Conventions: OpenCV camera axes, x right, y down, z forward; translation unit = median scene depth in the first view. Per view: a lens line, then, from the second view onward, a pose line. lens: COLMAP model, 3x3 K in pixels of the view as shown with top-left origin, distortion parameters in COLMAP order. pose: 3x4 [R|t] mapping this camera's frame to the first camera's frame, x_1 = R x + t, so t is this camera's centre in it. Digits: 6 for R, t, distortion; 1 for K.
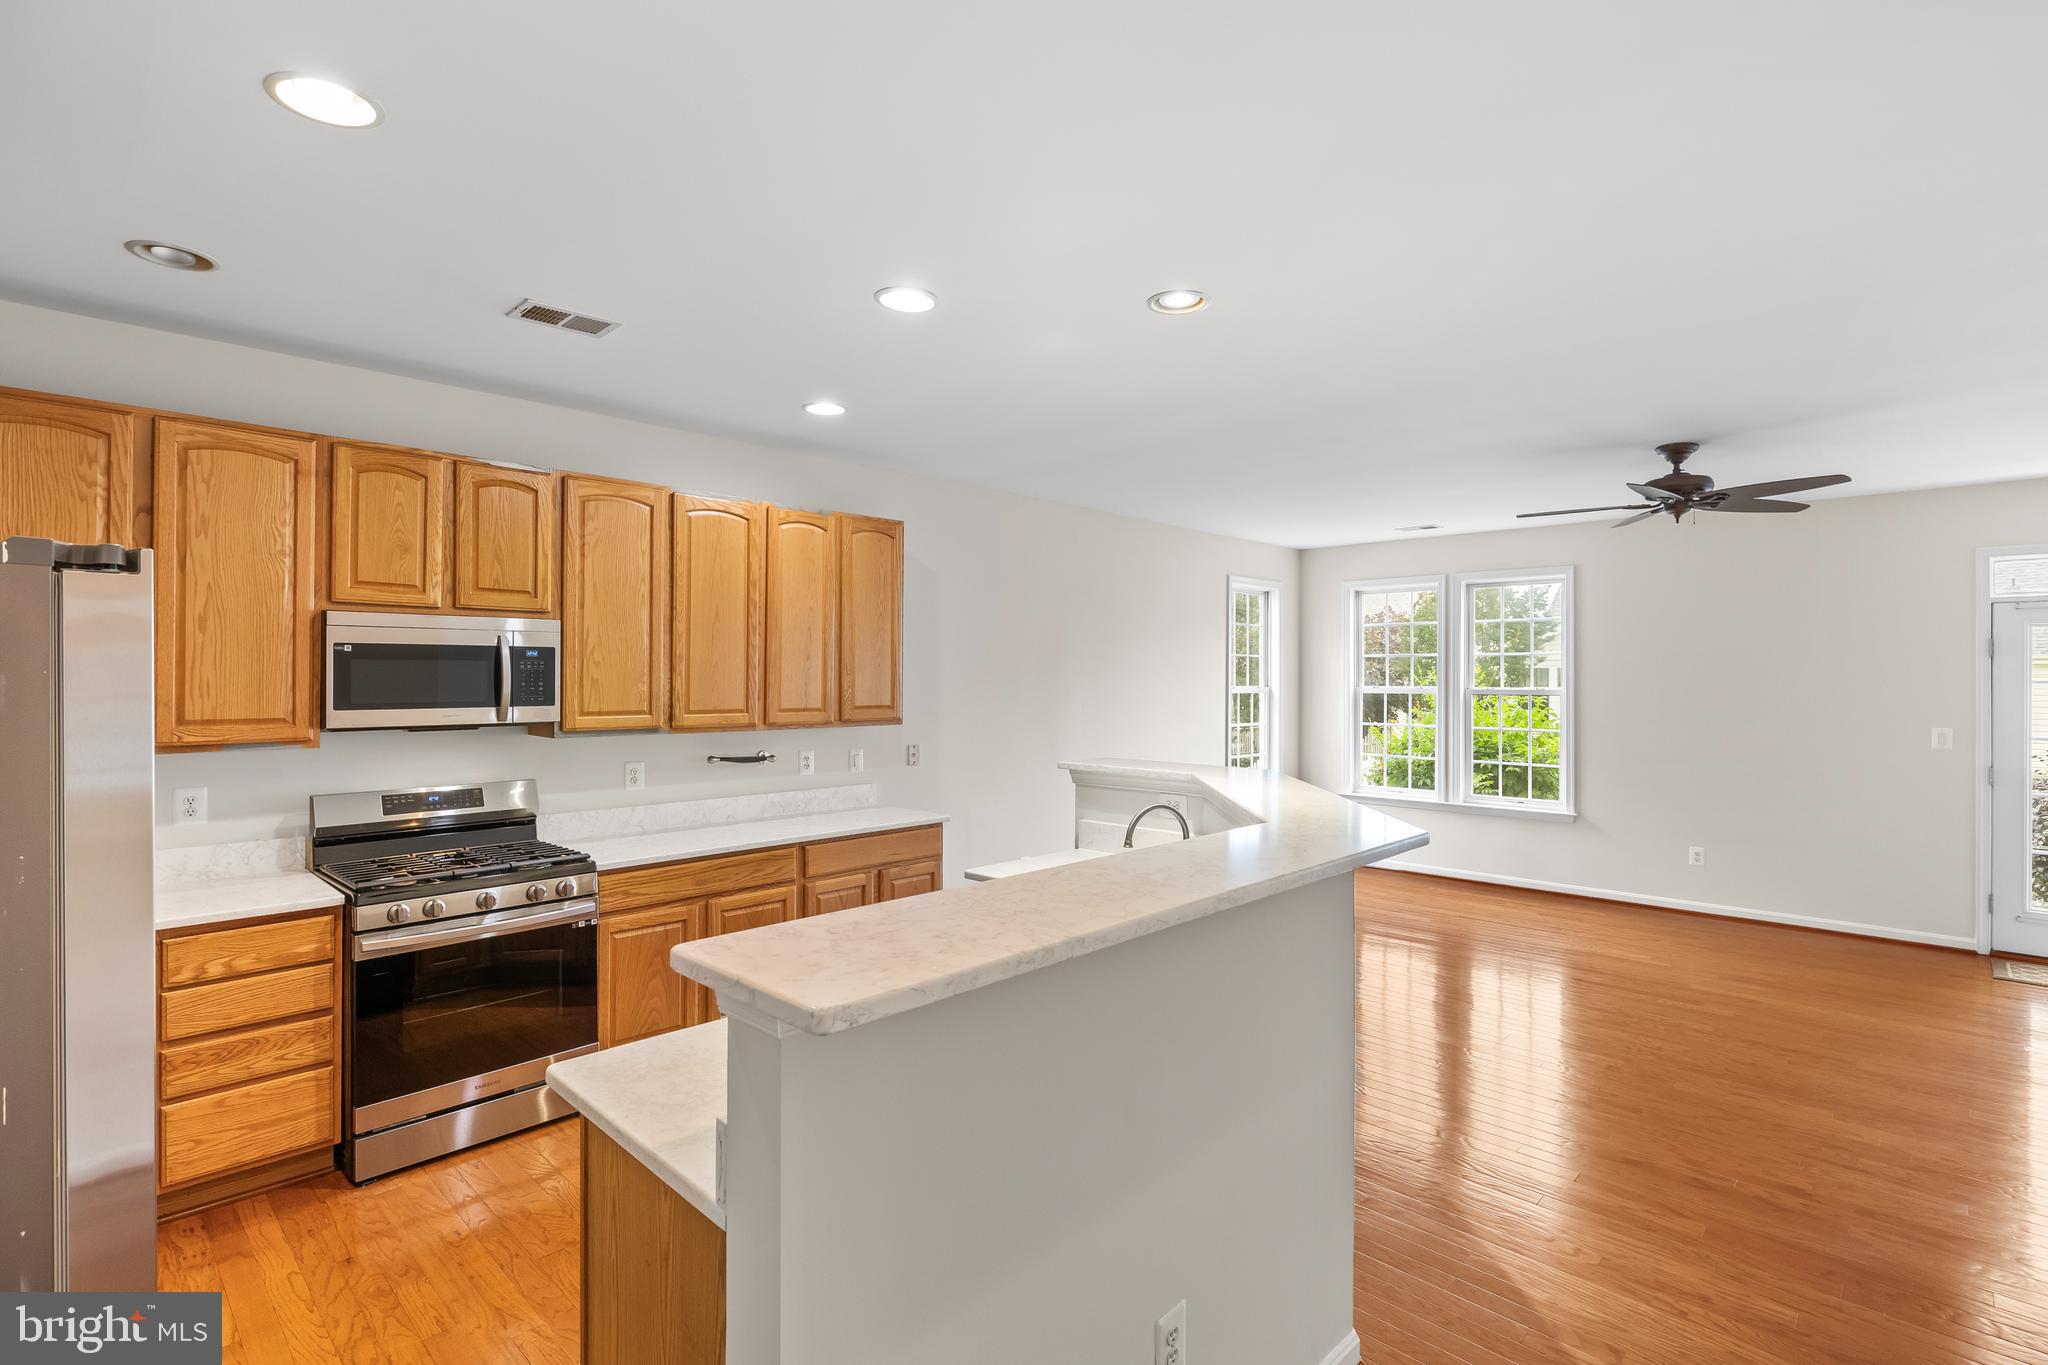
lens RADIAL K [[969.1, 0, 1015.0], [0, 969.1, 677.2], [0, 0, 1]] dist [-0.004440, 0.000047]
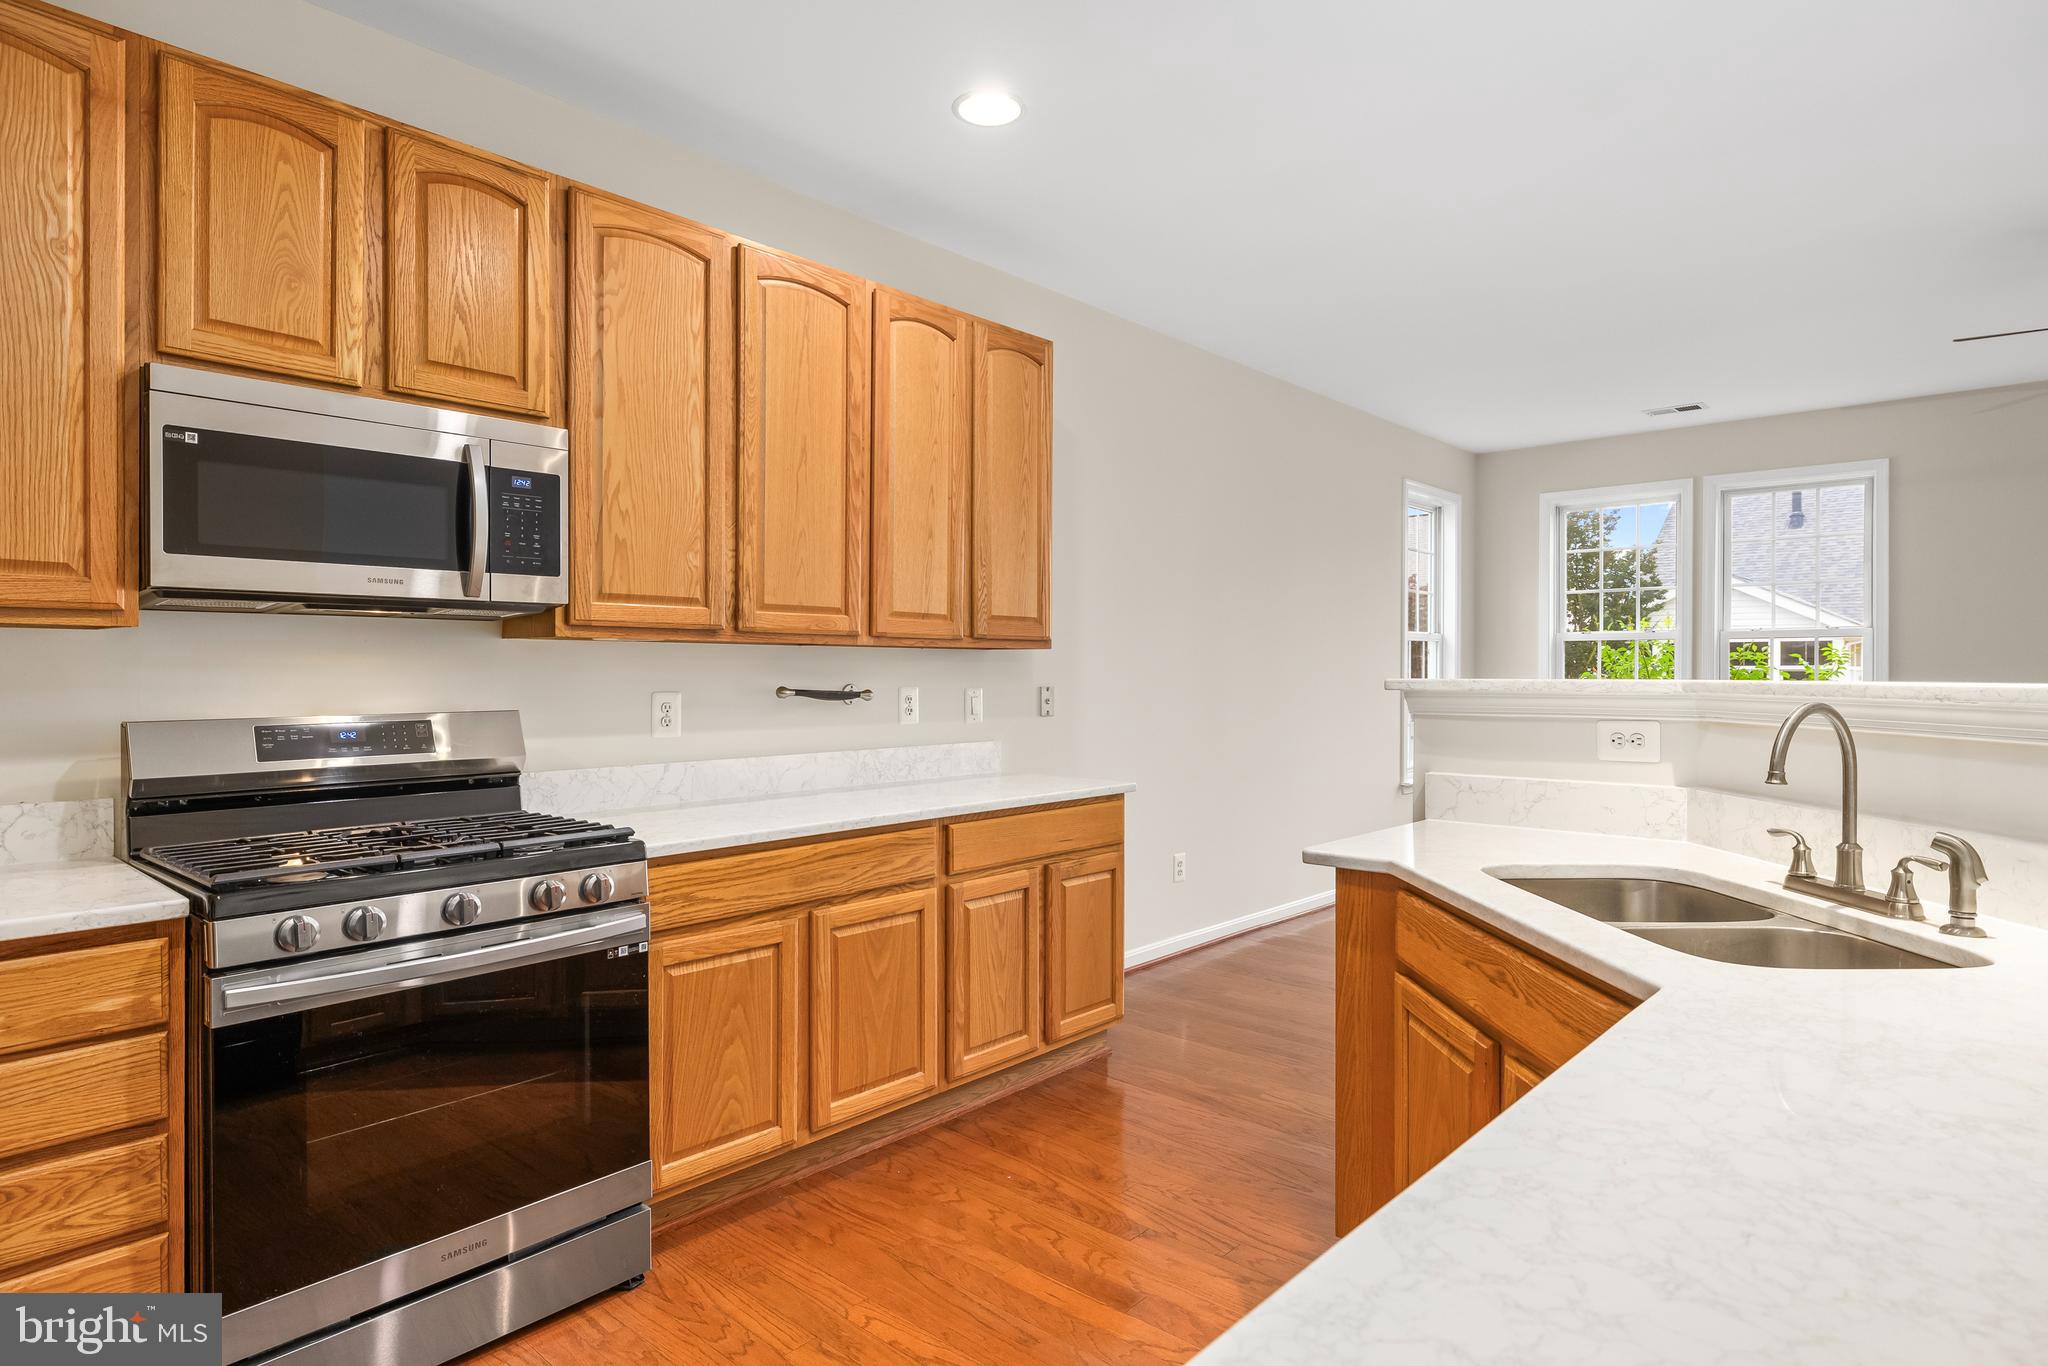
lens RADIAL K [[1118.9, 0, 1023.3], [0, 1118.9, 678.9], [0, 0, 1]] dist [0.001260, -0.001029]
pose [[0.999312, -0.002518, 0.037003, -0.214570], [0.002207, 0.999962, 0.008427, 0.082379], [-0.037022, -0.008339, 0.999280, 0.307884]]
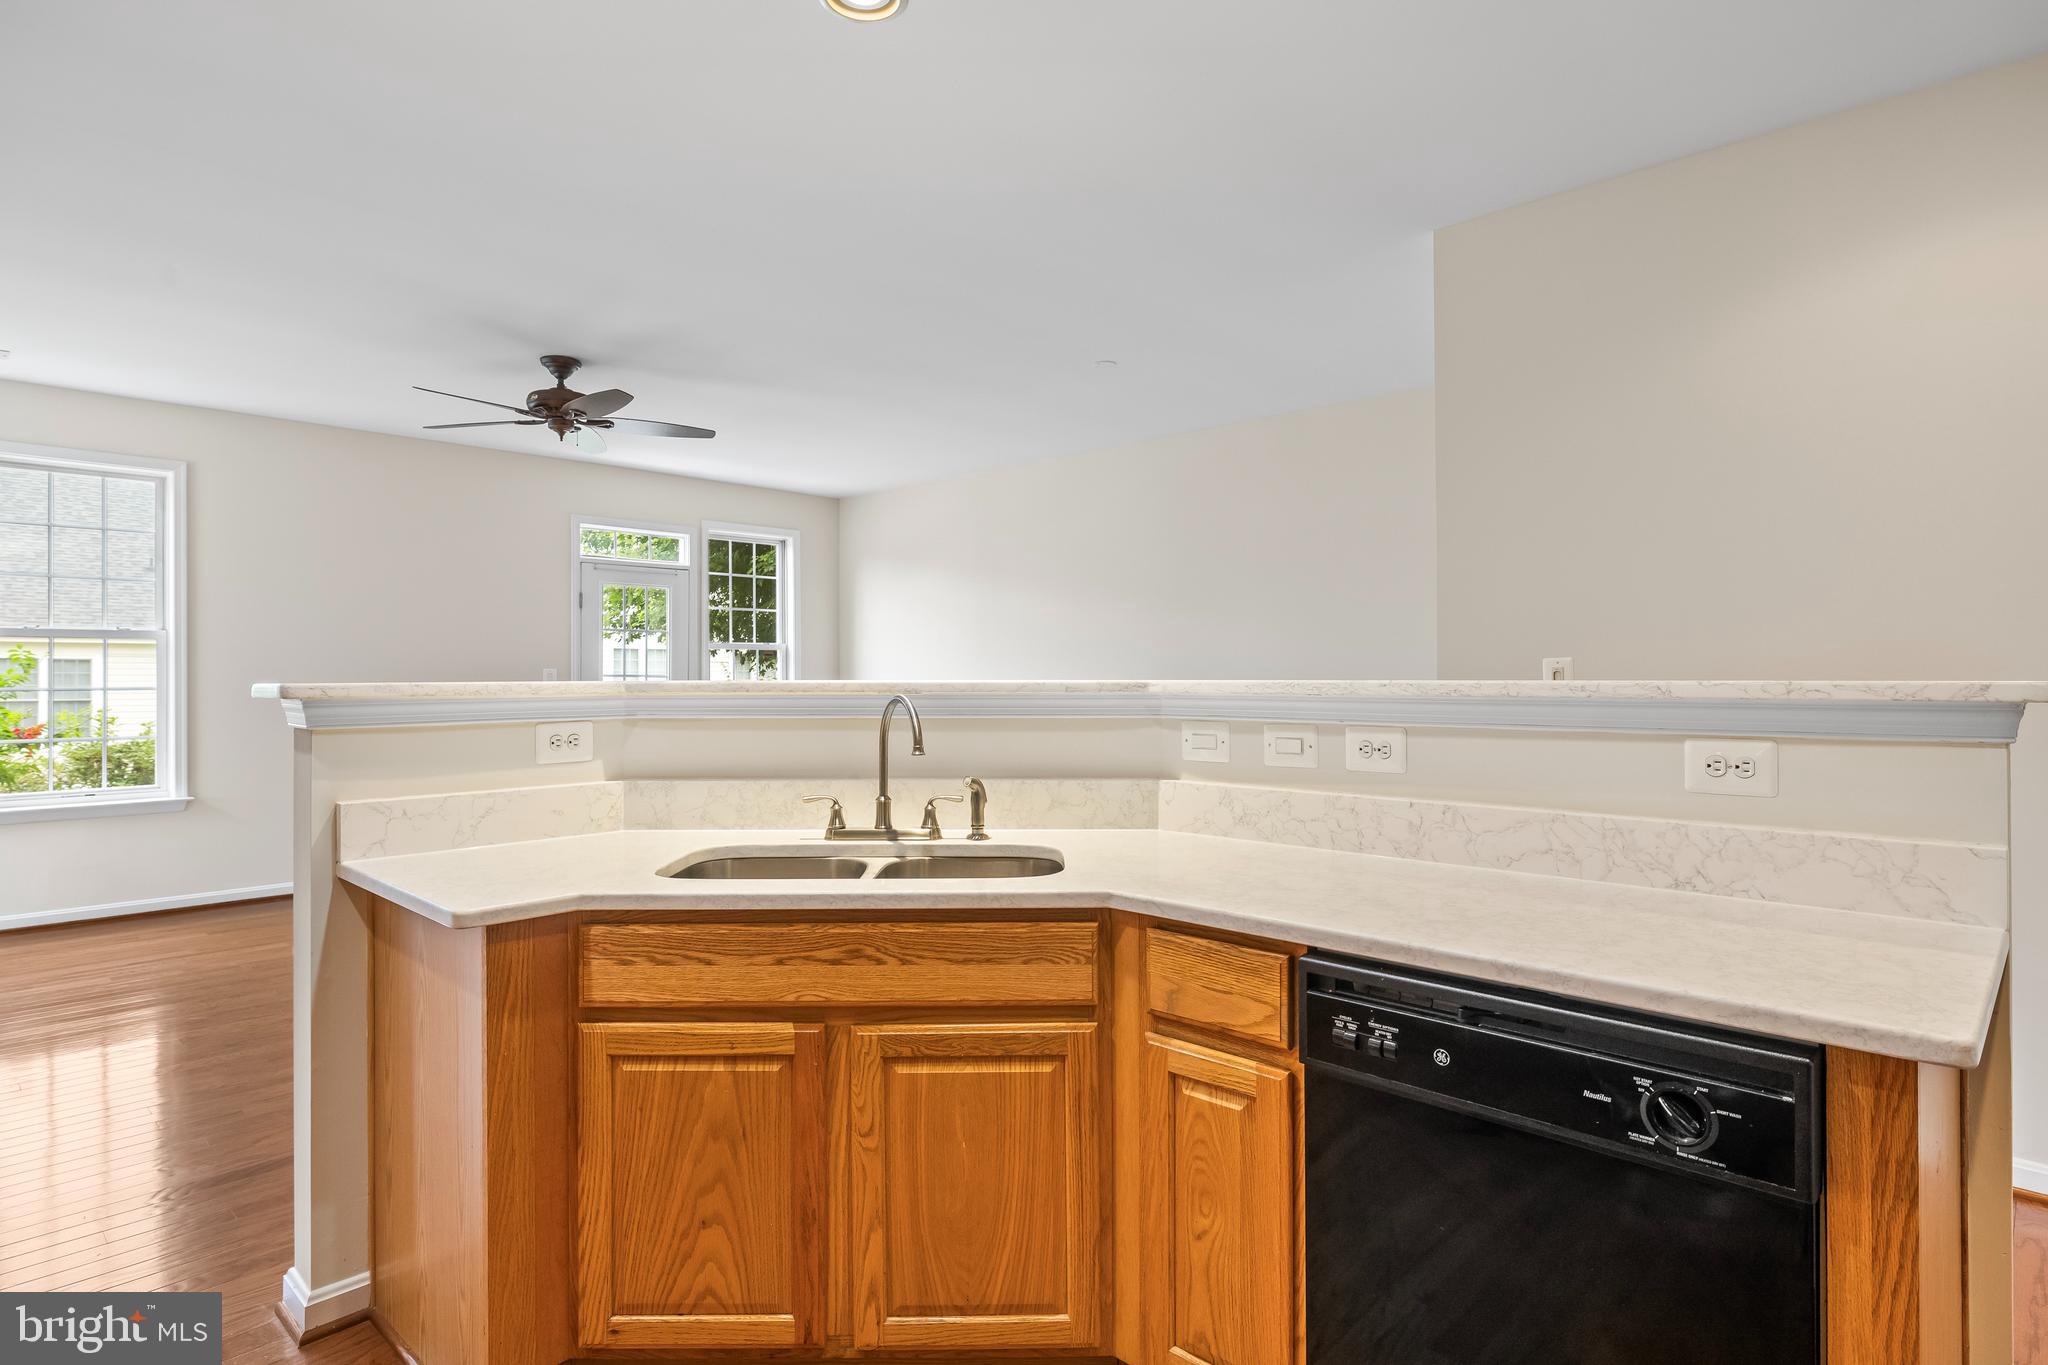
lens RADIAL K [[1118.9, 0, 1015.1], [0, 1118.9, 677.7], [0, 0, 1]] dist [0.001260, -0.001029]
pose [[-0.028776, -0.003605, 0.999579, -0.522979], [-0.000606, 0.999993, 0.003589, 0.084706], [-0.999586, -0.000502, -0.028778, 0.731405]]
